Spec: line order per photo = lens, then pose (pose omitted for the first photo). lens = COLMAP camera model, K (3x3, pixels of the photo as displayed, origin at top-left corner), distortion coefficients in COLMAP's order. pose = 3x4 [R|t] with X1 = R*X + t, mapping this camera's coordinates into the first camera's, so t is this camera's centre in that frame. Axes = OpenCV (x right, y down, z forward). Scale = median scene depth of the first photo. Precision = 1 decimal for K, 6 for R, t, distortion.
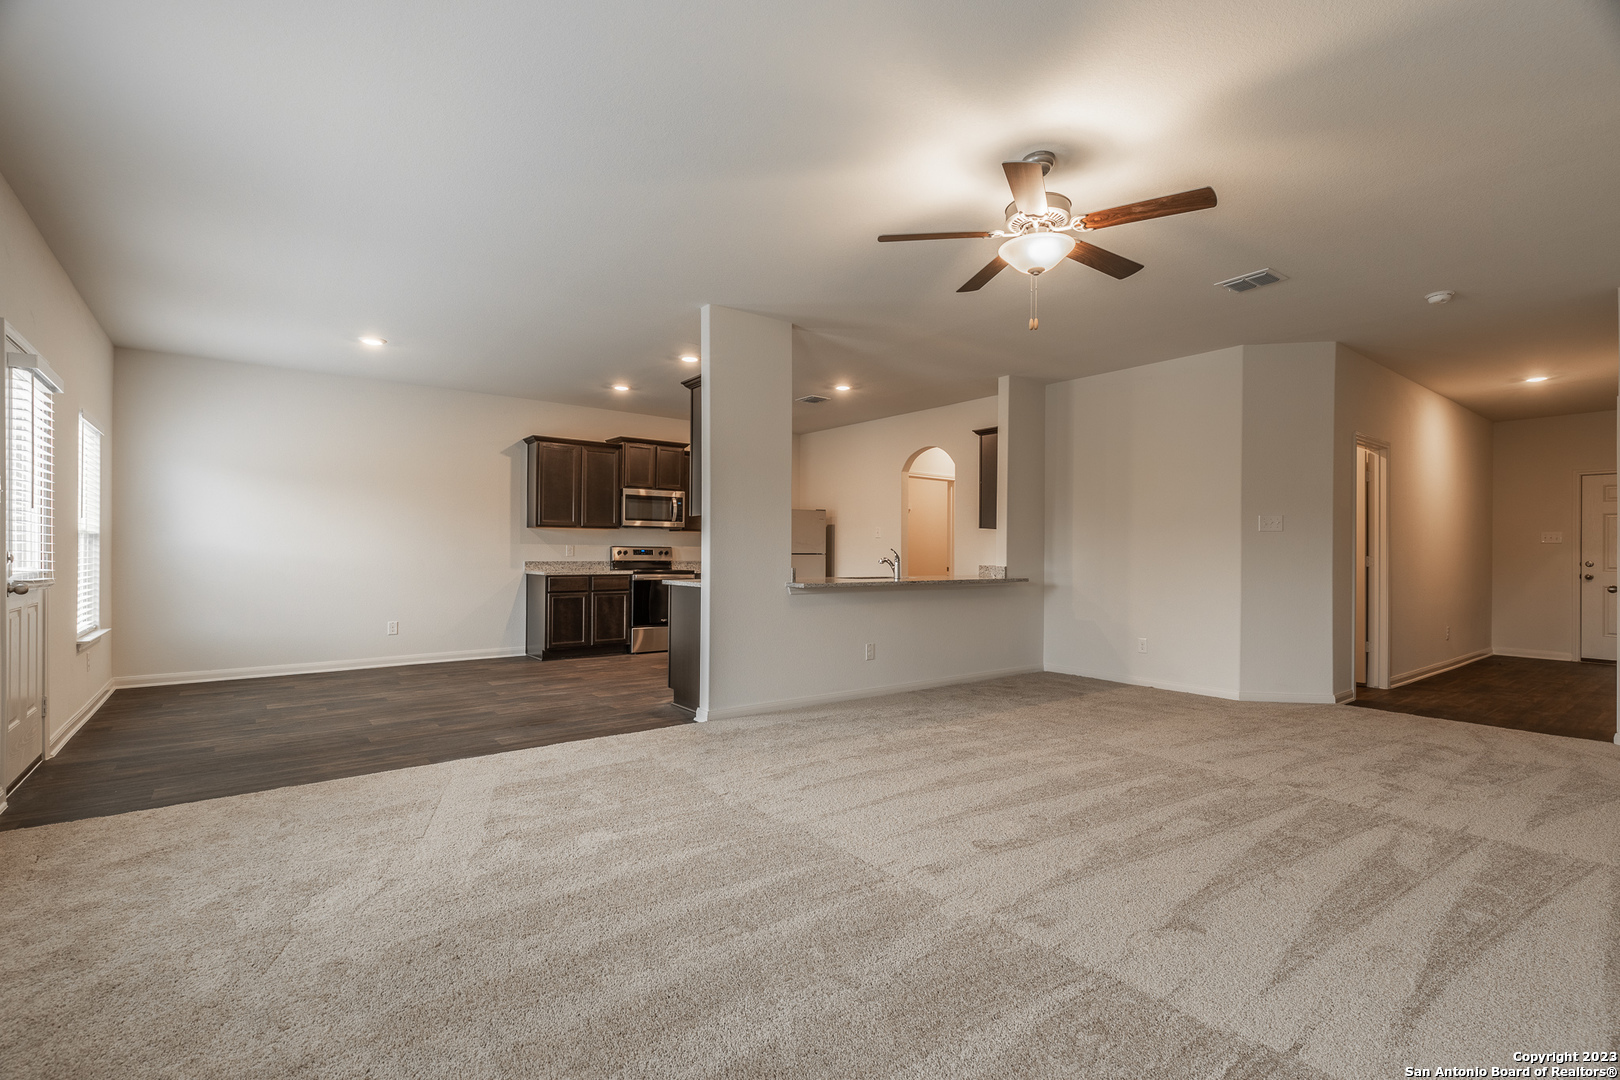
lens RADIAL K [[727.7, 0, 804.8], [0, 727.7, 547.4], [0, 0, 1]] dist [0.009830, -0.000642]
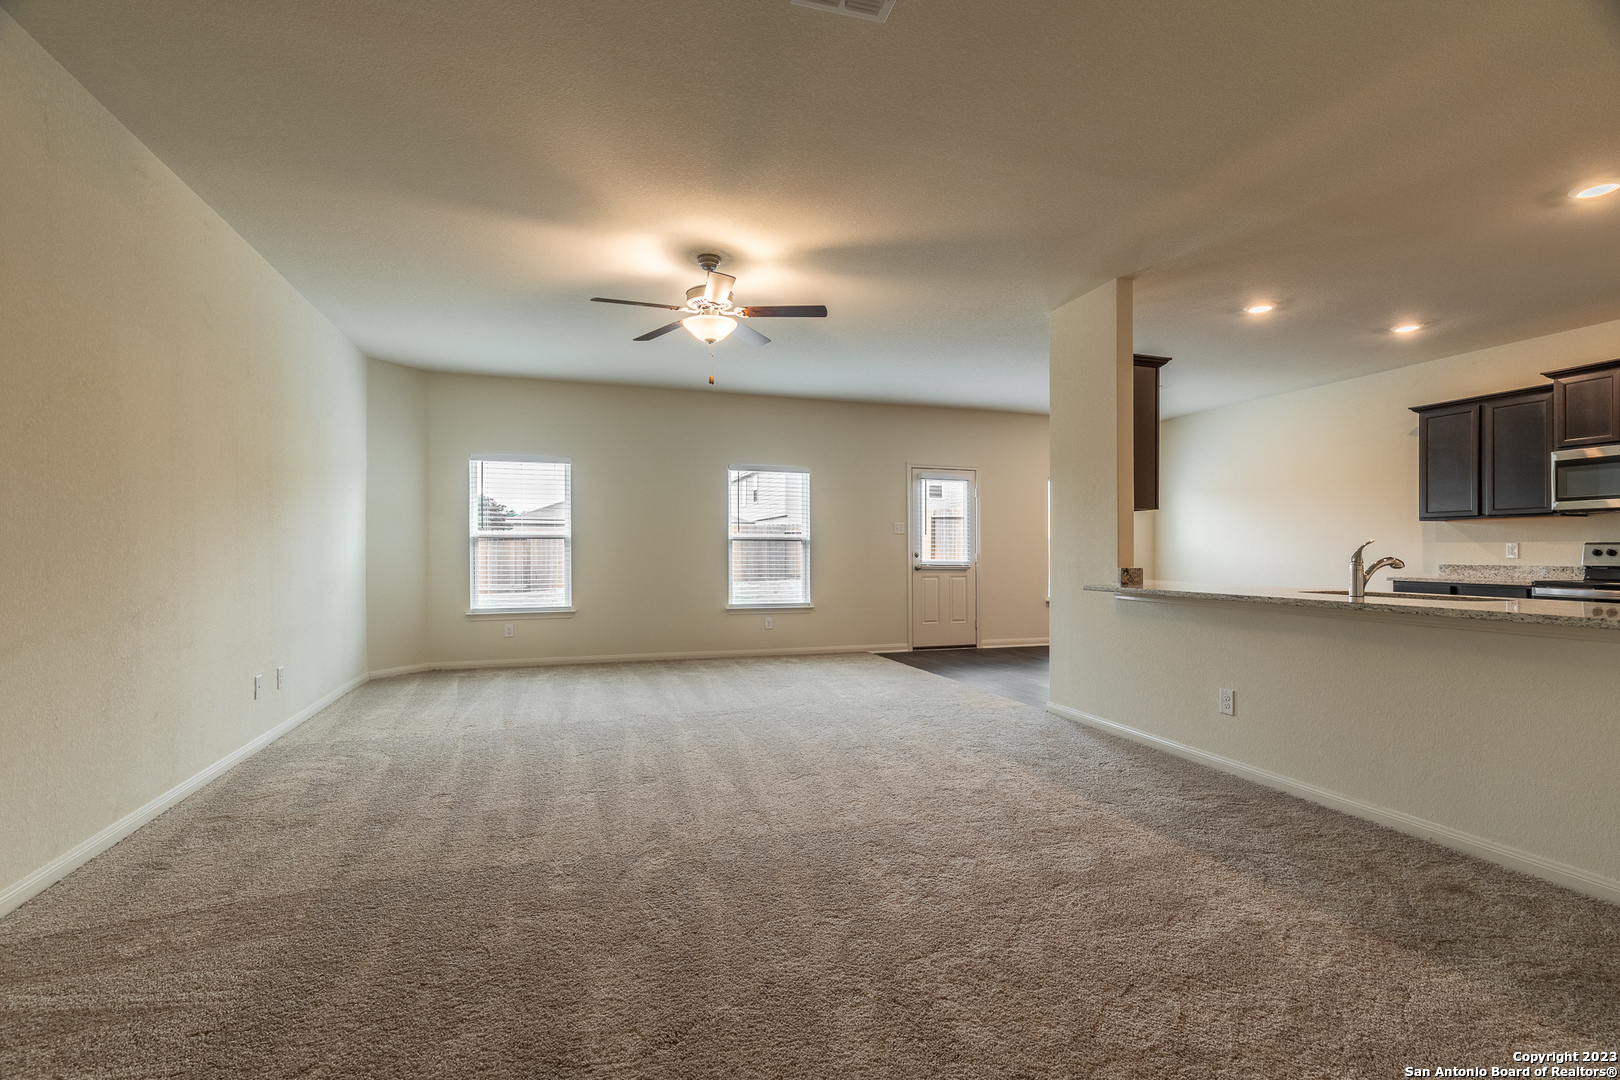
lens RADIAL K [[727.7, 0, 804.8], [0, 727.7, 547.4], [0, 0, 1]] dist [0.009830, -0.000642]
pose [[-0.322890, -0.012328, -0.946356, 0.901704], [0.003793, 0.999890, -0.014319, 0.014451], [0.946429, -0.008213, -0.322808, 0.924284]]
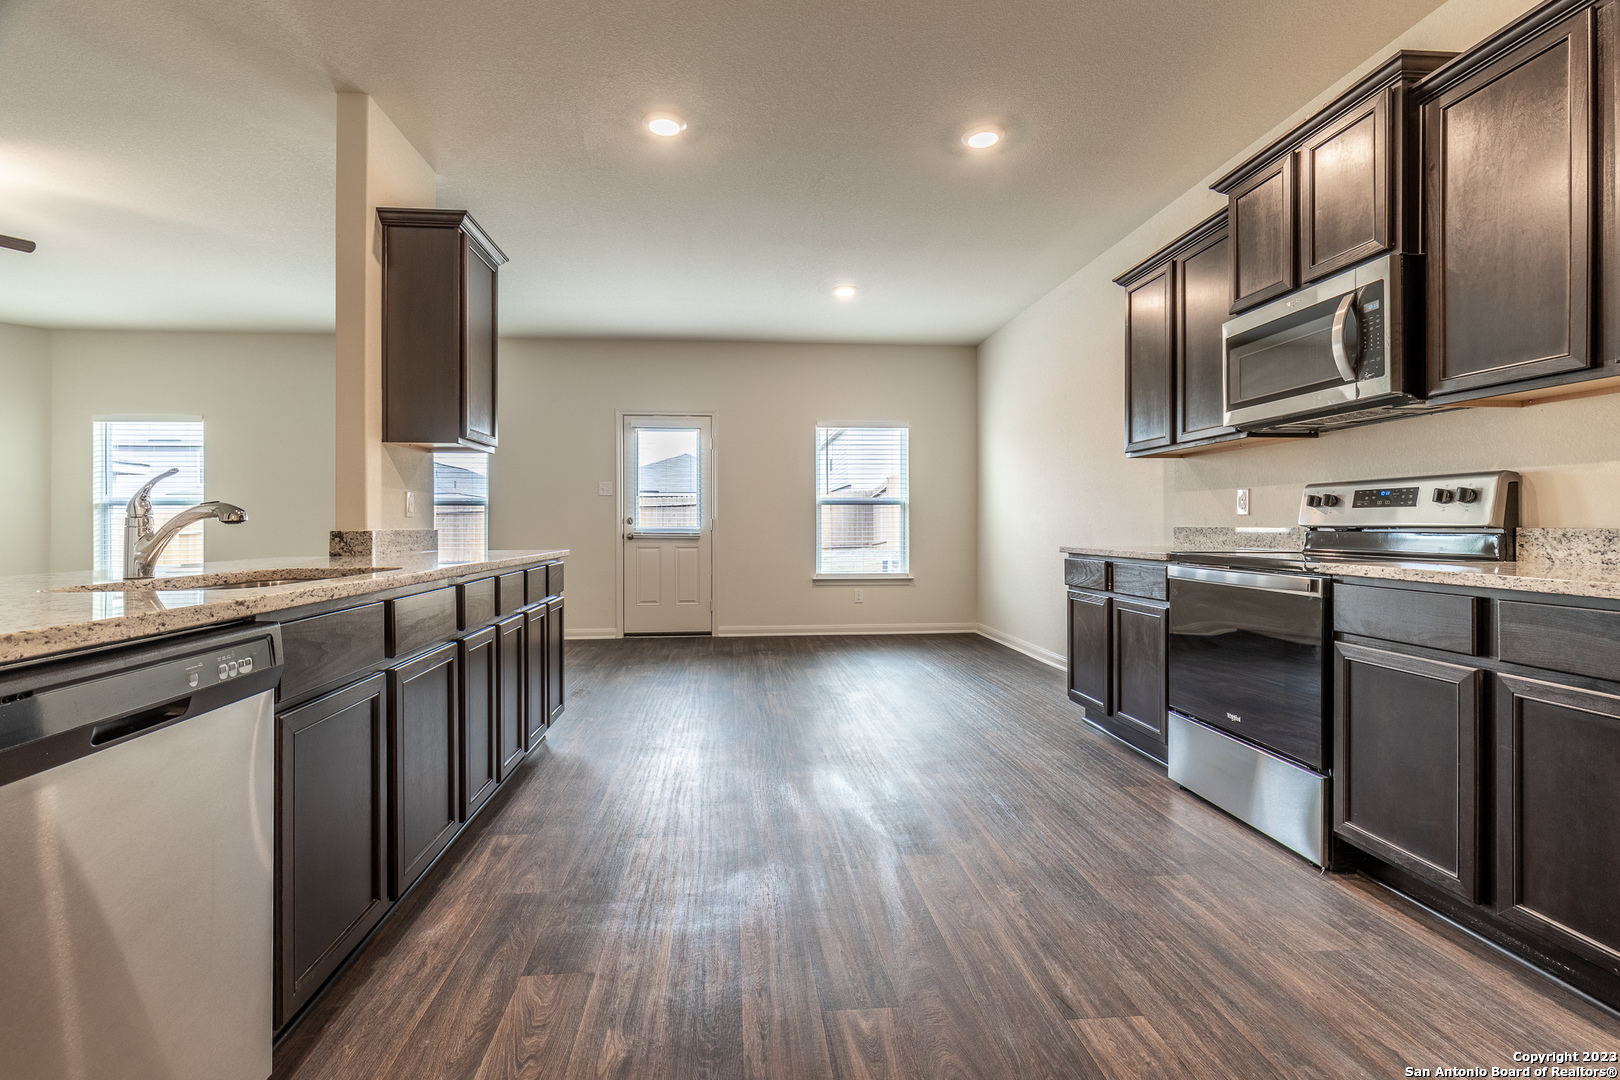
lens RADIAL K [[738.2, 0, 783.5], [0, 738.2, 515.5], [0, 0, 1]] dist [0.013523, 0.000079]
pose [[-0.540830, -0.014558, -0.841006, 0.274762], [0.007776, 0.999721, -0.022306, 0.031472], [0.841096, -0.018604, -0.540566, 1.600132]]
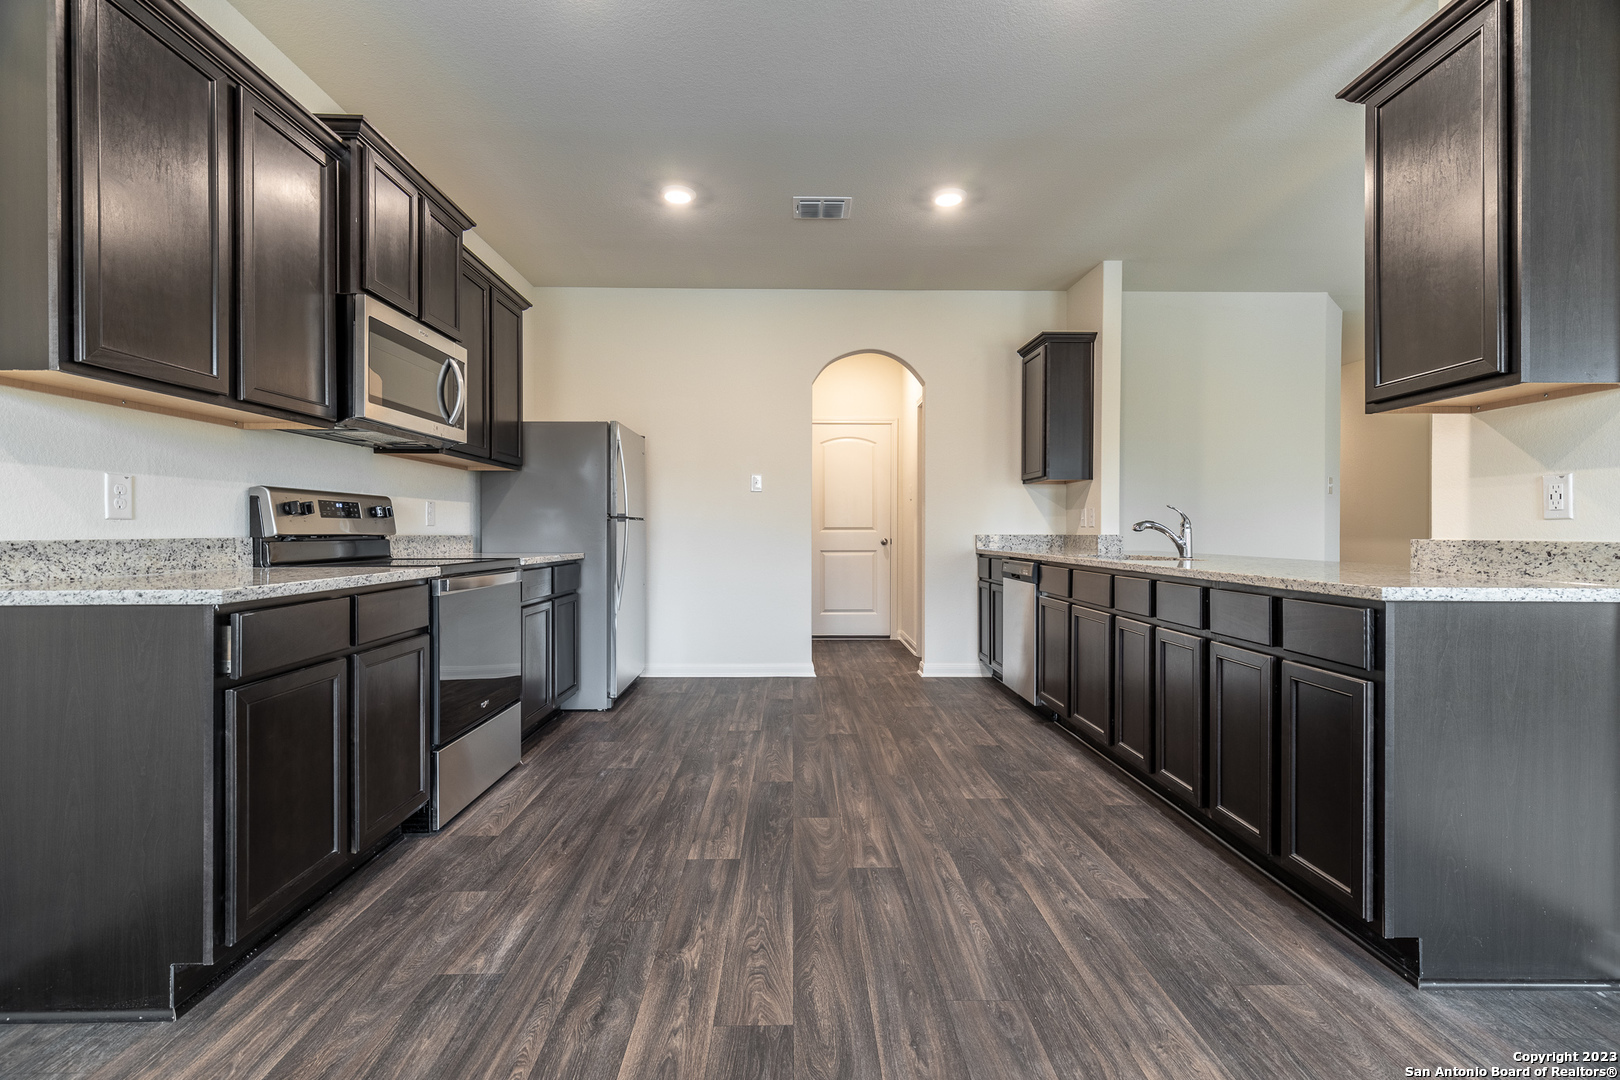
lens RADIAL K [[736.8, 0, 818.0], [0, 736.8, 534.1], [0, 0, 1]] dist [0.009516, -0.000412]
pose [[0.599732, -0.010407, 0.800134, -0.605975], [-0.004156, 0.999861, 0.016120, 0.019328], [-0.800190, -0.012993, 0.599605, 1.052465]]
